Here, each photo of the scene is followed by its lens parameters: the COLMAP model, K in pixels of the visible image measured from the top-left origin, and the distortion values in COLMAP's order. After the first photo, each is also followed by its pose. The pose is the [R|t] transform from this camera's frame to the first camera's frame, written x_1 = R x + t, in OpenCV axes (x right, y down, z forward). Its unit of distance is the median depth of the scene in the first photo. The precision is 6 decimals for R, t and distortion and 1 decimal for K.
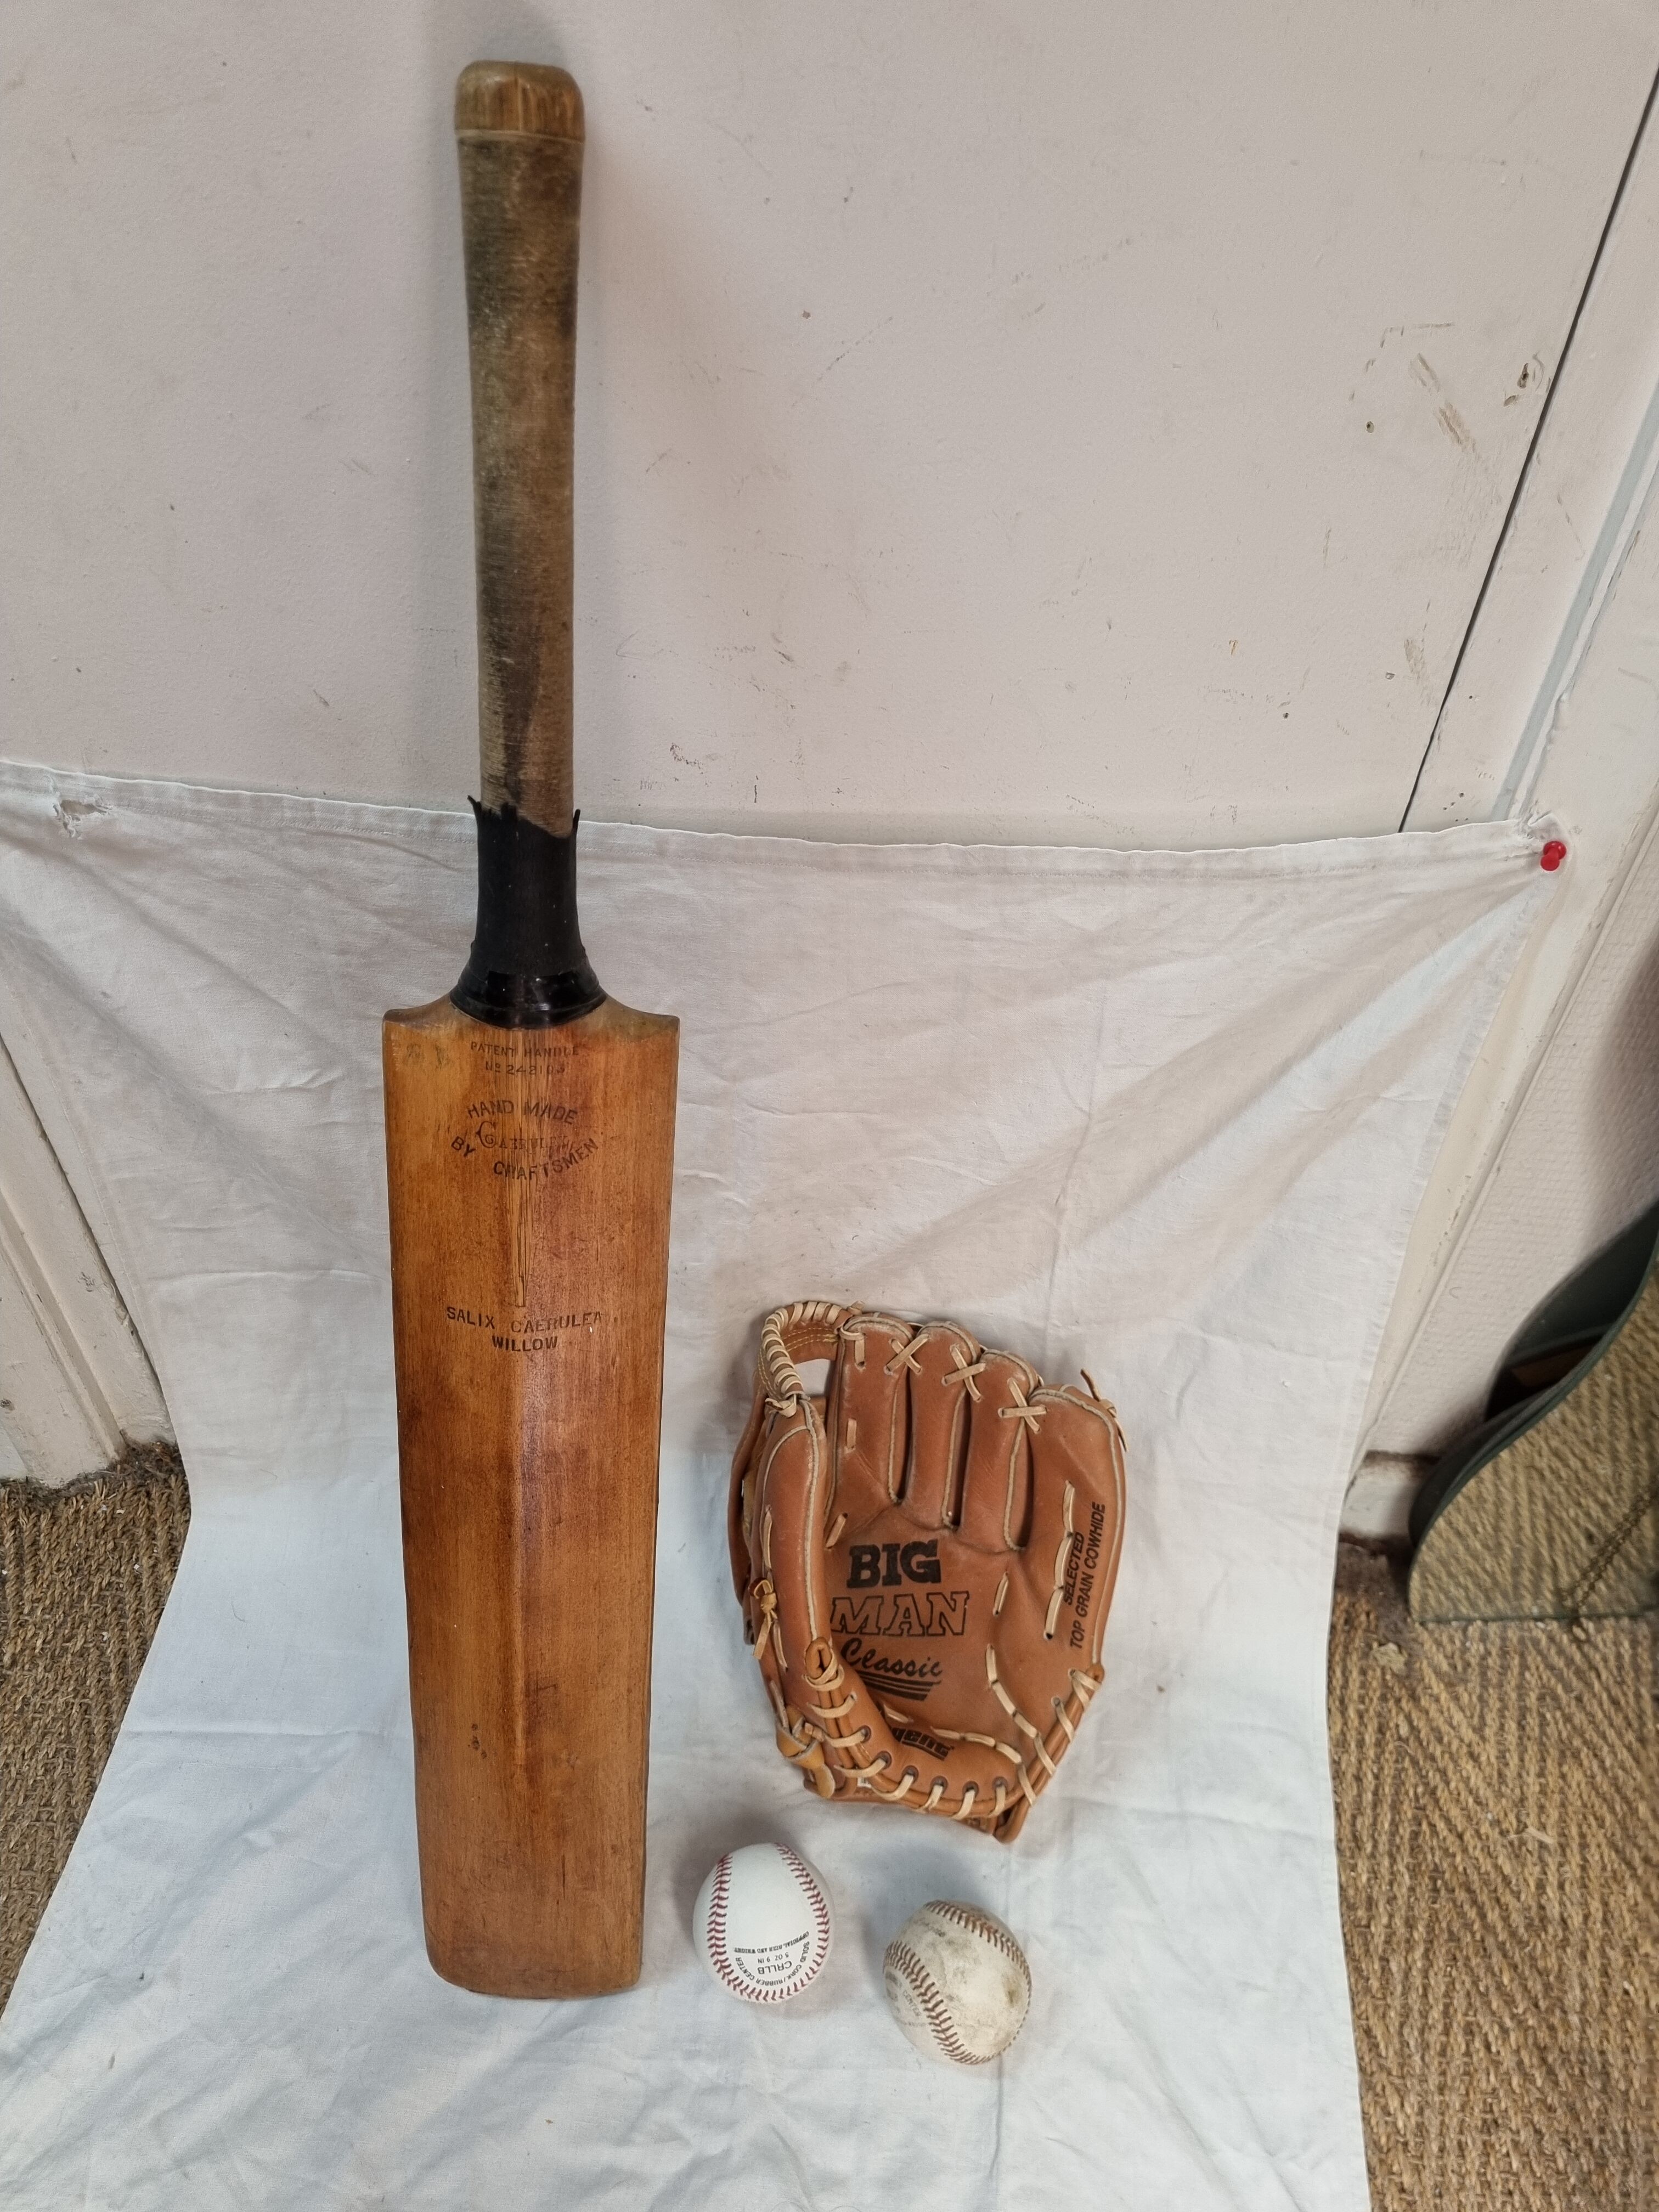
lens RADIAL K [[1817.0, 0, 804.6], [0, 1817.0, 1117.8], [0, 0, 1]] dist [0.052904, -0.048682]
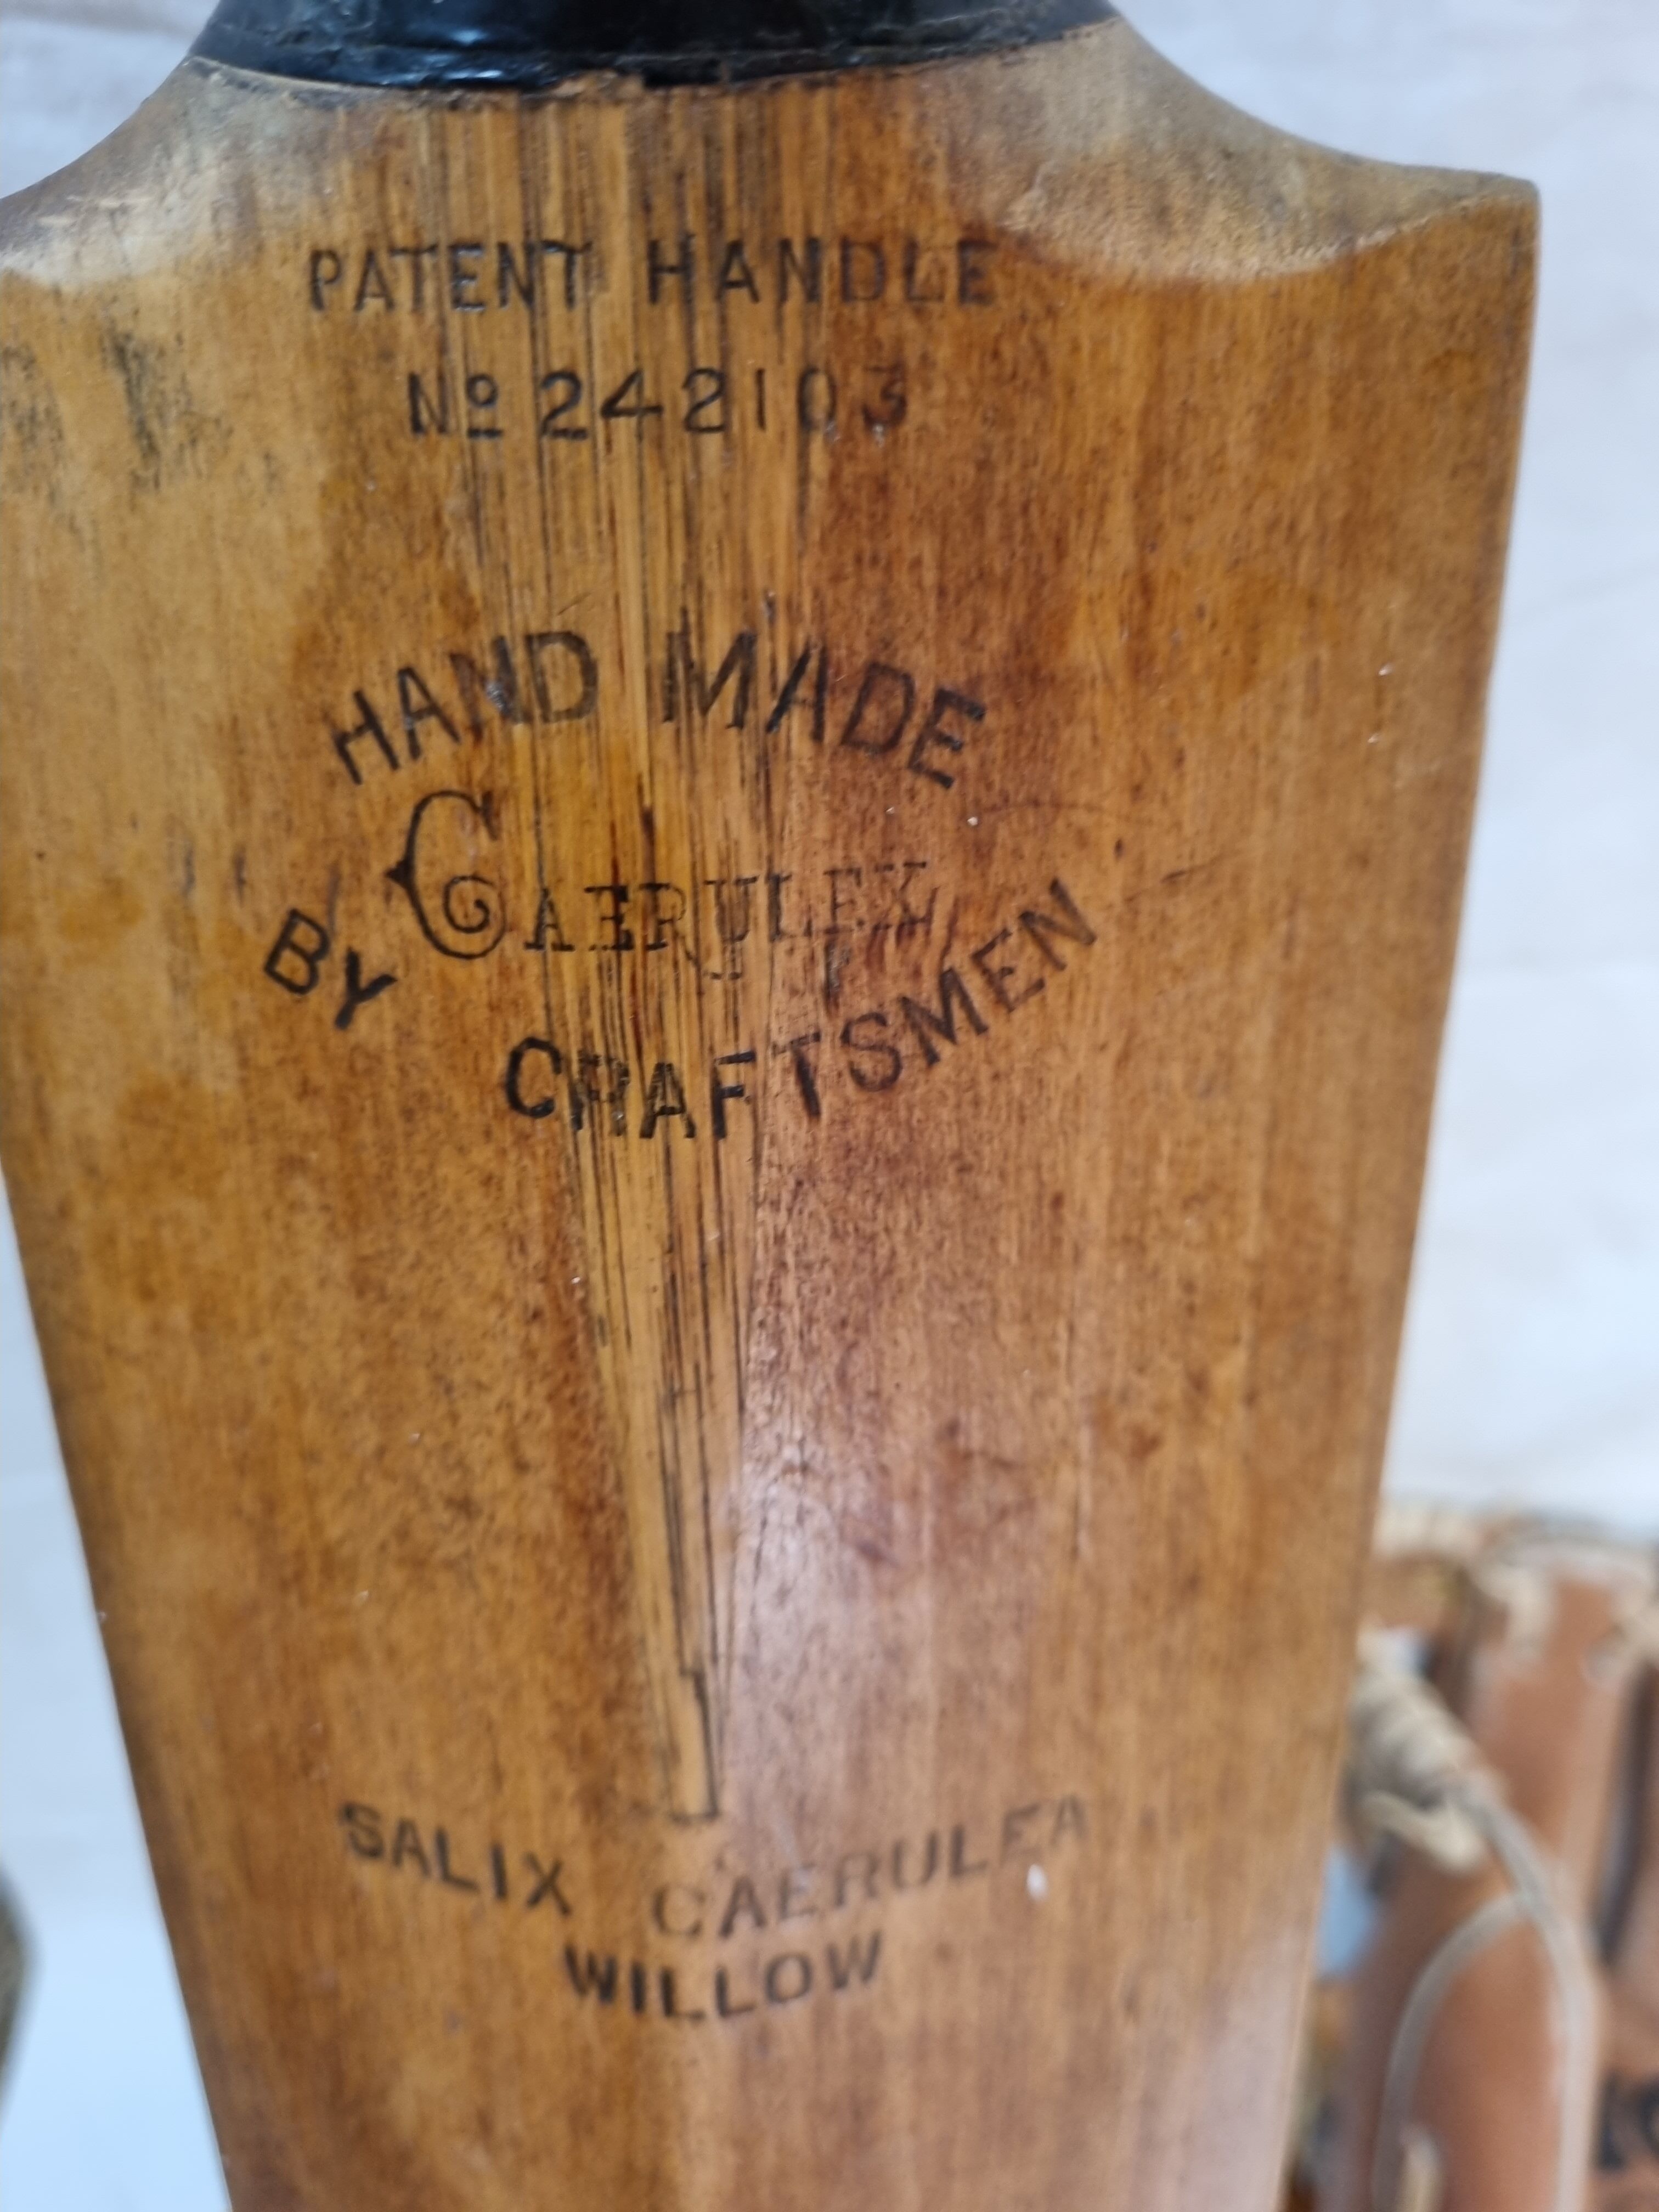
lens RADIAL K [[1817.0, 0, 828.4], [0, 1817.0, 1111.4], [0, 0, 1]] dist [0.052904, -0.048682]
pose [[0.996212, -0.053649, -0.068438, -0.127795], [0.050247, 0.997459, -0.050499, 0.040401], [0.070973, 0.046869, 0.996377, 0.824484]]
